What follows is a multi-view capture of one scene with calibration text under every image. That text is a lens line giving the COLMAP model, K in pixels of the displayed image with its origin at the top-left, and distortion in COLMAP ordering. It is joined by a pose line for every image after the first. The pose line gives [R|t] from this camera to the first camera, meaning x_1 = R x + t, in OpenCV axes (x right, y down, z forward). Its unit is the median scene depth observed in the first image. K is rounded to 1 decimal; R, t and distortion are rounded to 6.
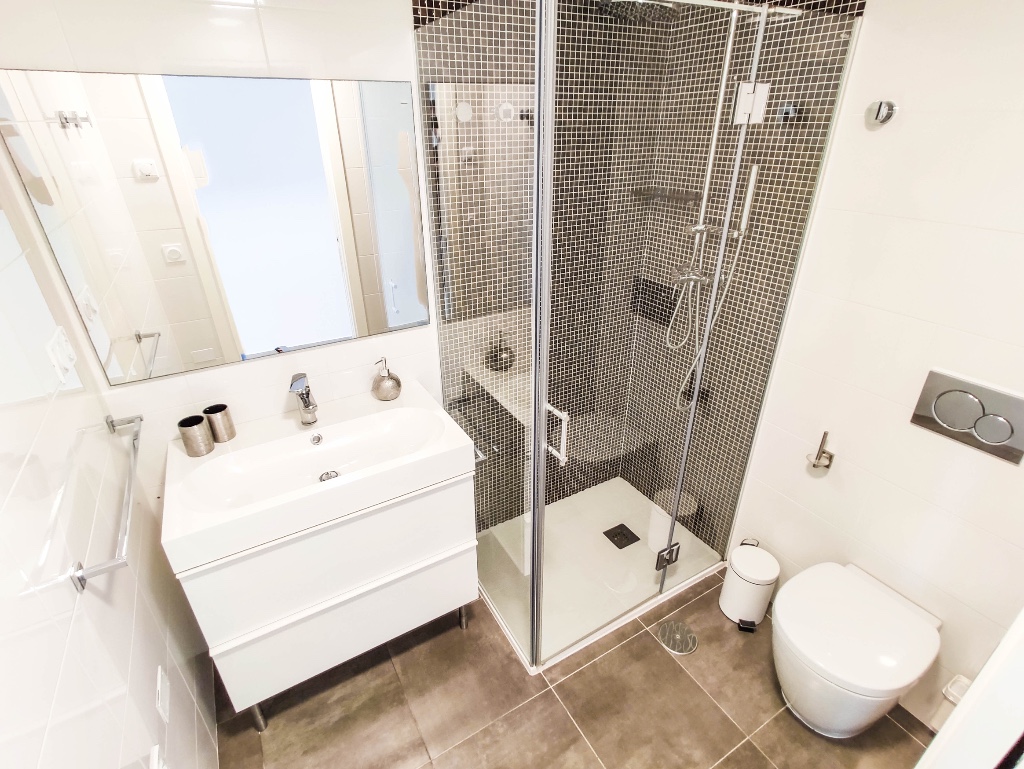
lens RADIAL K [[507.4, 0, 511.3], [0, 507.4, 383.6], [0, 0, 1]] dist [0.004124, -0.001503]
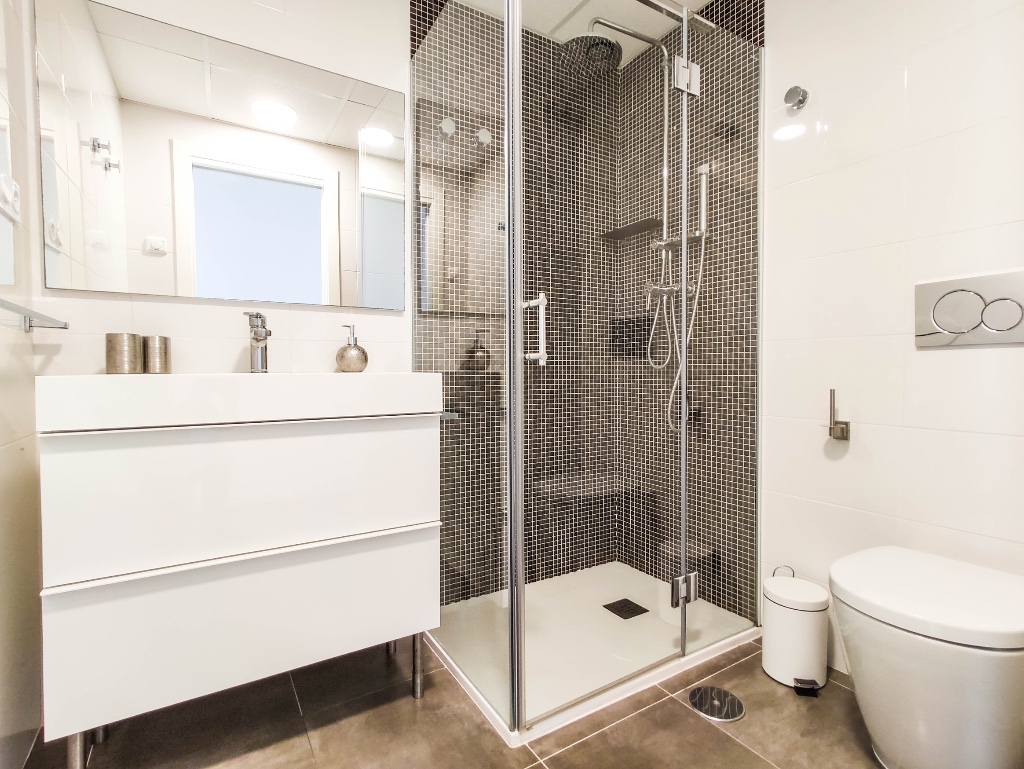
lens RADIAL K [[507.4, 0, 513.2], [0, 507.4, 385.4], [0, 0, 1]] dist [0.004124, -0.001503]
pose [[0.999446, 0.000546, 0.033281, 0.017688], [0.013841, 0.902505, -0.430457, 0.419028], [-0.030272, 0.430679, 0.901997, 0.174273]]
